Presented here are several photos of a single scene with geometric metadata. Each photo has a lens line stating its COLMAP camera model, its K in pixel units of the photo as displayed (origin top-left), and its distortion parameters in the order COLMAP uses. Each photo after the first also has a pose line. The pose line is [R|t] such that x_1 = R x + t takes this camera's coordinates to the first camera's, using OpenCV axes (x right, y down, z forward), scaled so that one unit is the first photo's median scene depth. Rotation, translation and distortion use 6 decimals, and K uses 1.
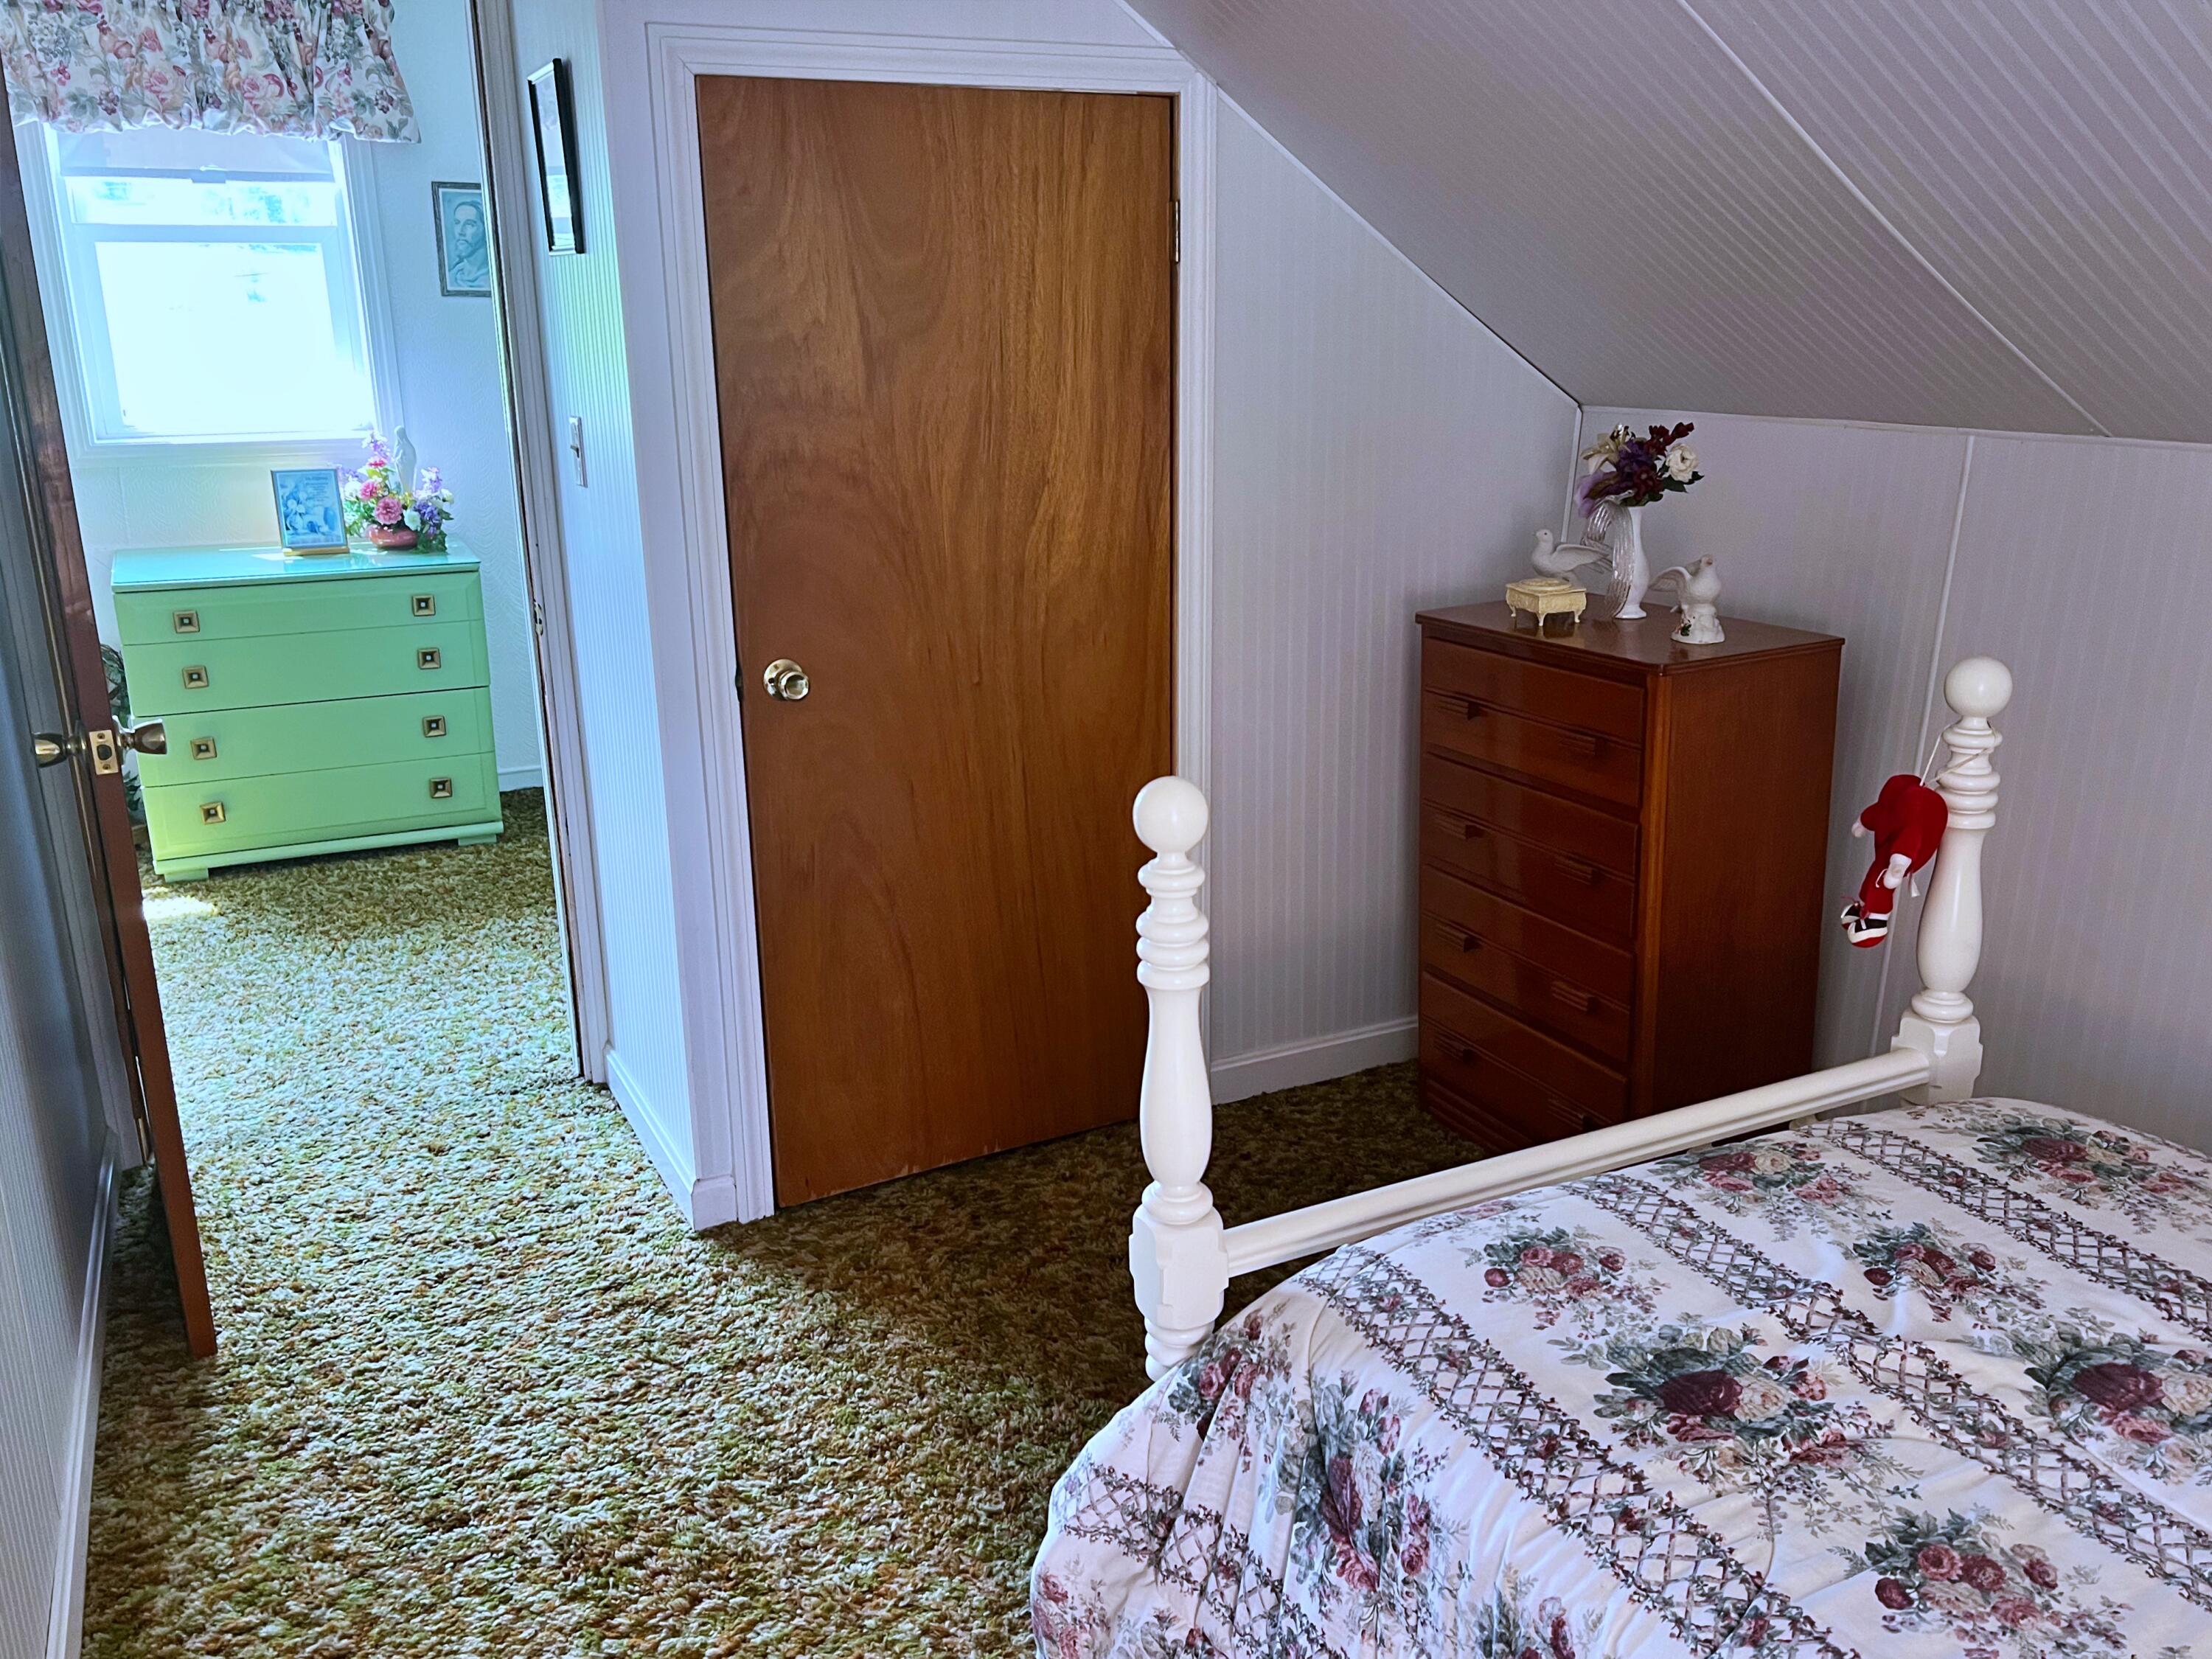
lens RADIAL K [[1690.5, 0, 1106.0], [0, 1690.5, 829.5], [0, 0, 1]] dist [0.006418, -0.002438]
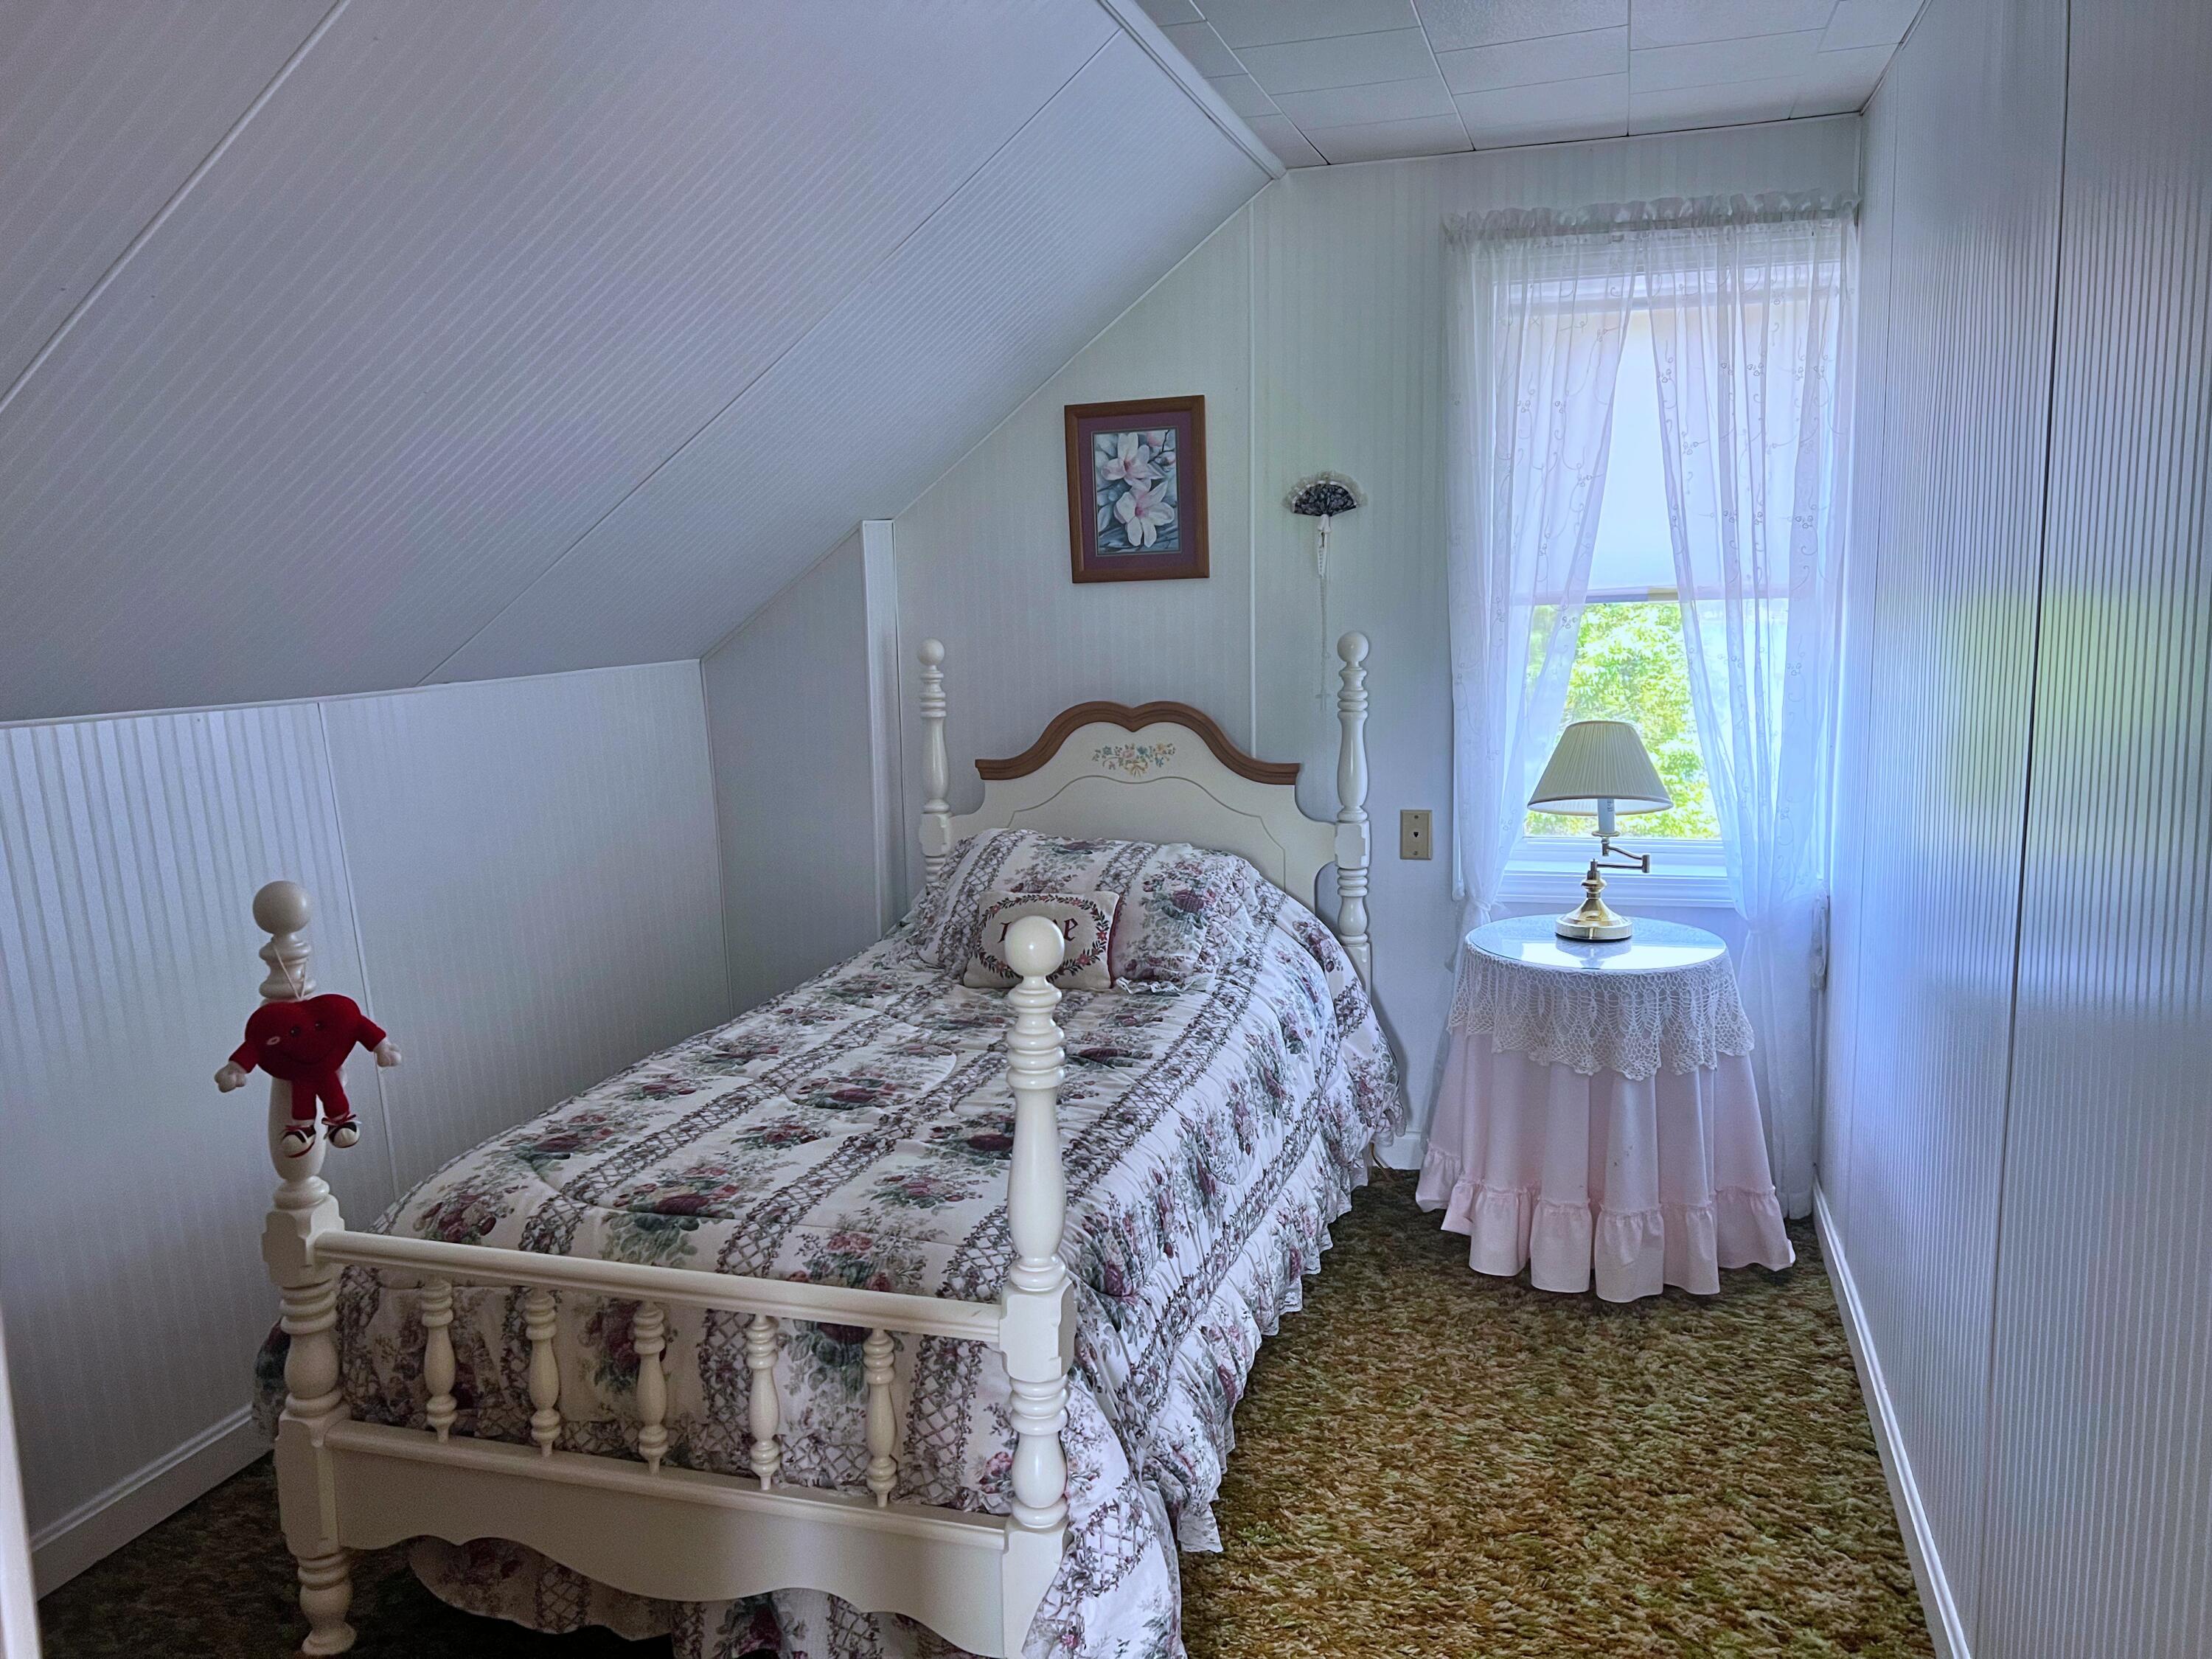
lens RADIAL K [[1690.5, 0, 1106.0], [0, 1690.5, 829.5], [0, 0, 1]] dist [0.006418, -0.002438]
pose [[-0.721831, -0.075458, 0.687944, -0.857764], [0.220230, 0.917321, 0.331695, -0.494281], [-0.656094, 0.390933, -0.645532, 1.708603]]
